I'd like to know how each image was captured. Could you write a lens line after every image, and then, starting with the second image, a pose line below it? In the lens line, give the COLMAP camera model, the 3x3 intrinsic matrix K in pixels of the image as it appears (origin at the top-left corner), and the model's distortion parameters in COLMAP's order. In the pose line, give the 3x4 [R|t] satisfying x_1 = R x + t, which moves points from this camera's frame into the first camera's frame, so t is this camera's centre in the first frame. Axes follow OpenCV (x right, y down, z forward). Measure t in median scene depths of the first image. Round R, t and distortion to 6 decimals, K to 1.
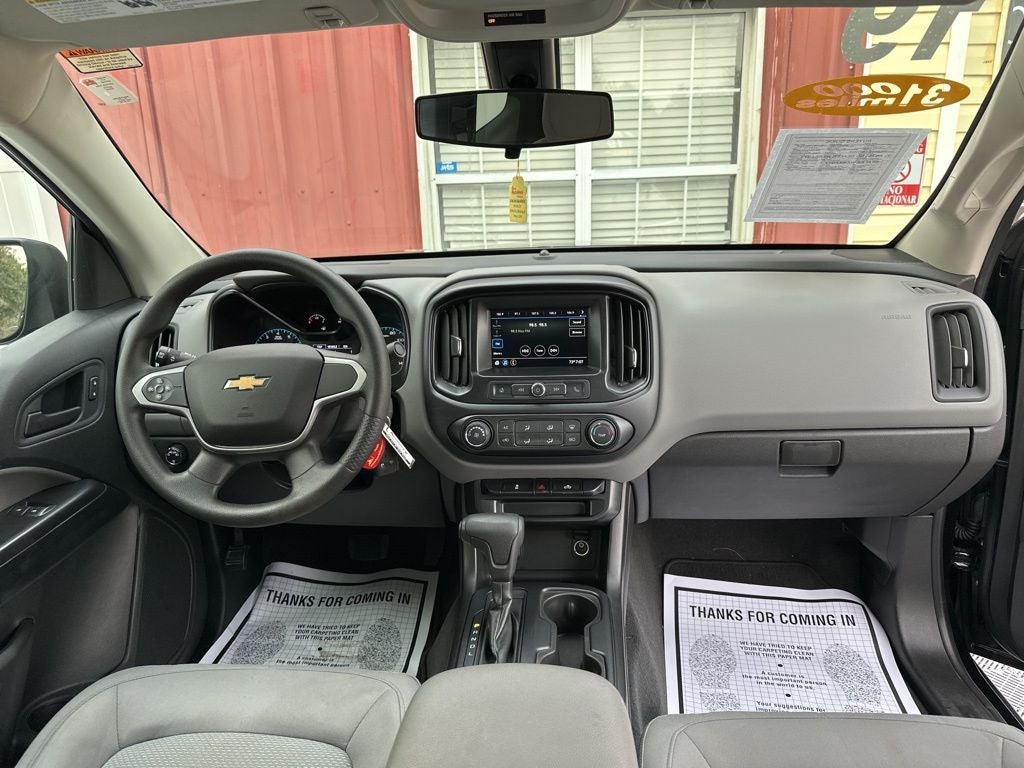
lens RADIAL K [[727.2, 0, 513.7], [0, 727.2, 383.4], [0, 0, 1]] dist [0.013777, -0.027391]
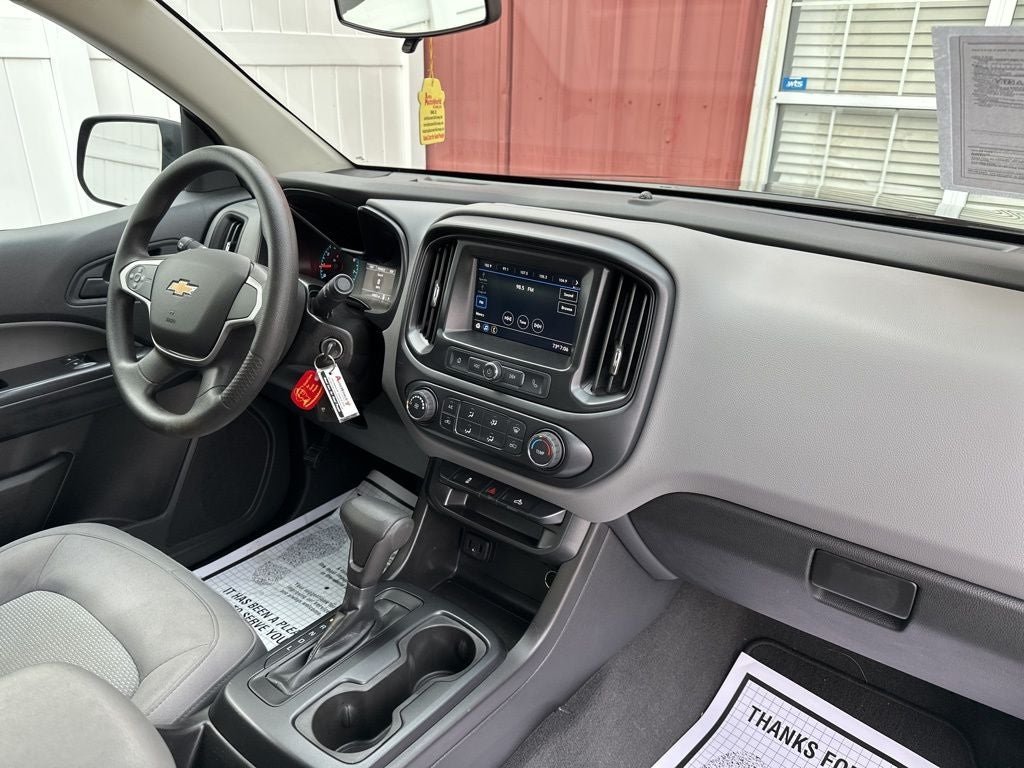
lens RADIAL K [[727.2, 0, 513.9], [0, 727.2, 380.0], [0, 0, 1]] dist [0.013777, -0.027391]
pose [[0.835145, 0.256228, -0.486704, 0.414676], [-0.205039, 0.966114, 0.156787, -0.103951], [0.510385, -0.031147, 0.859382, 0.334092]]
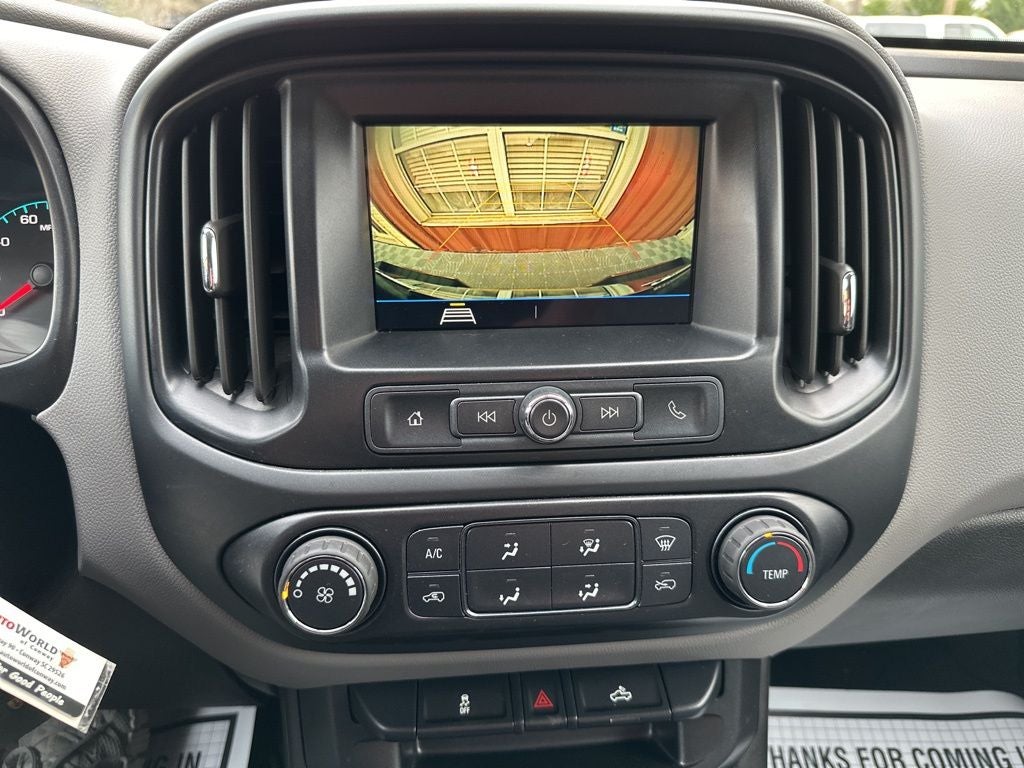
lens RADIAL K [[727.2, 0, 507.8], [0, 727.2, 388.2], [0, 0, 1]] dist [0.013777, -0.027391]
pose [[0.986238, -0.025879, 0.163294, -0.025611], [0.005160, 0.992010, 0.126055, -0.035337], [-0.165251, -0.123478, 0.978491, 0.704468]]
